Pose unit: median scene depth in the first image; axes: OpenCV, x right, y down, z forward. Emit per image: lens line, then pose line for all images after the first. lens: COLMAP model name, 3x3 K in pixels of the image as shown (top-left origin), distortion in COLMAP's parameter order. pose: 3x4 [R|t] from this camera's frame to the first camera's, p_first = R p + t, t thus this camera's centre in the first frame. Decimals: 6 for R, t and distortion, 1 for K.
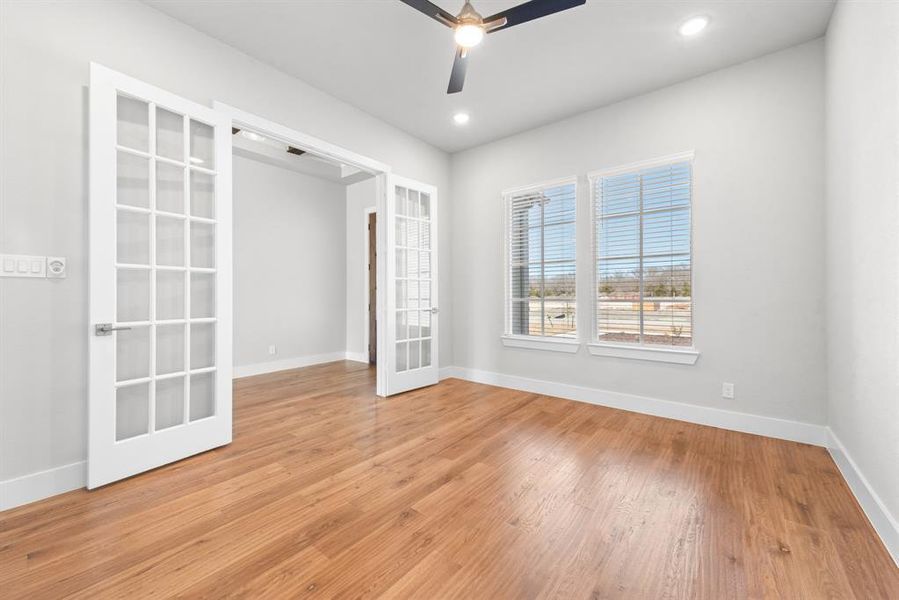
lens RADIAL K [[356.2, 0, 453.5], [0, 356.2, 294.8], [0, 0, 1]] dist [0.000795, -0.000282]
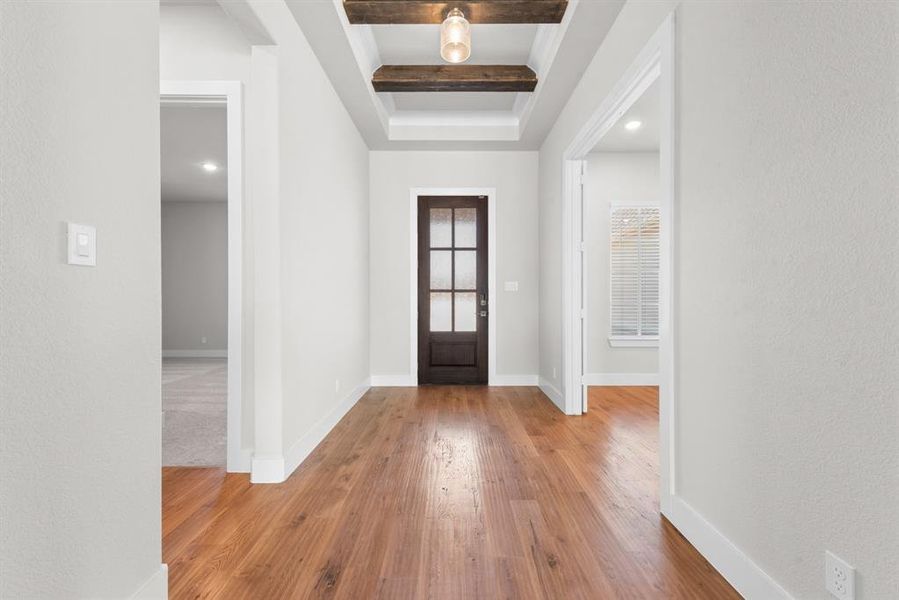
lens RADIAL K [[350.3, 0, 448.2], [0, 350.3, 297.2], [0, 0, 1]] dist [0.004041, 0.000118]
pose [[0.784936, 0.011159, 0.619476, -1.613286], [-0.002750, 0.999891, -0.014526, 0.013489], [-0.619570, 0.009699, 0.784881, 0.838265]]
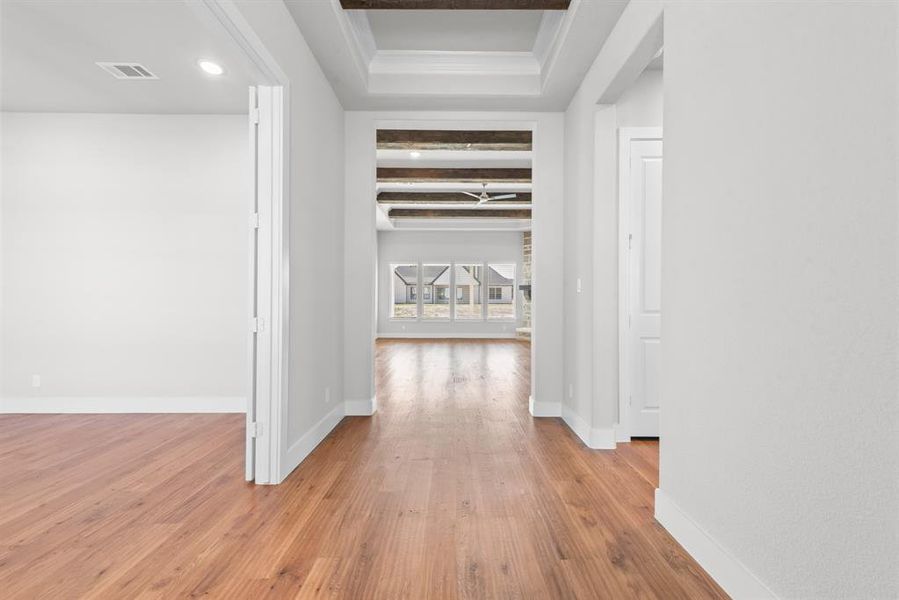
lens RADIAL K [[350.3, 0, 448.2], [0, 350.3, 297.2], [0, 0, 1]] dist [0.004041, 0.000118]
pose [[-0.785745, -0.004983, -0.618530, -0.542186], [0.000067, 0.999967, -0.008141, -0.001934], [0.618550, -0.006438, -0.785719, 2.143453]]
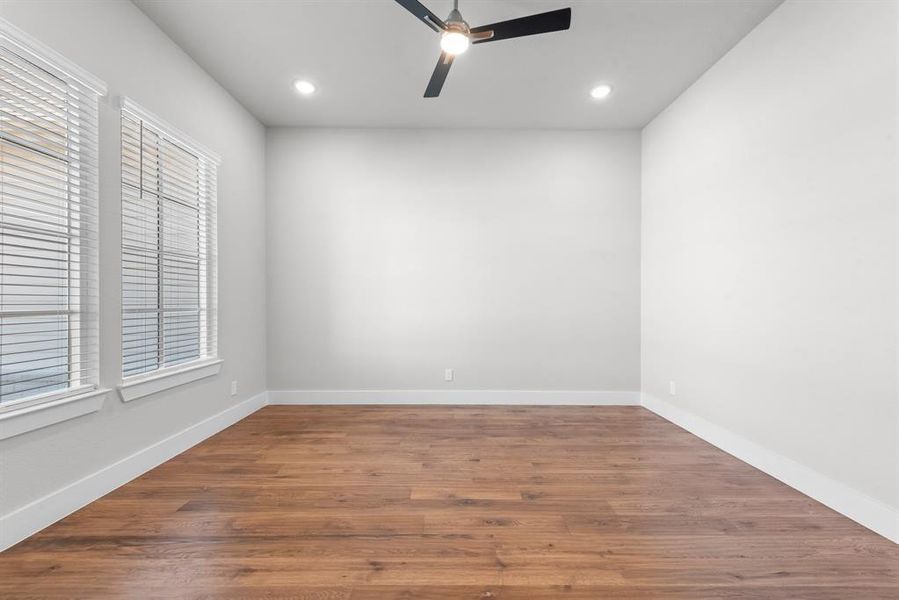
lens RADIAL K [[356.2, 0, 453.5], [0, 356.2, 294.8], [0, 0, 1]] dist [0.000795, -0.000282]
pose [[-0.625681, 0.015109, 0.779933, -0.660163], [0.000952, 0.999826, -0.018604, -0.001114], [-0.780079, -0.010898, -0.625587, 1.448605]]
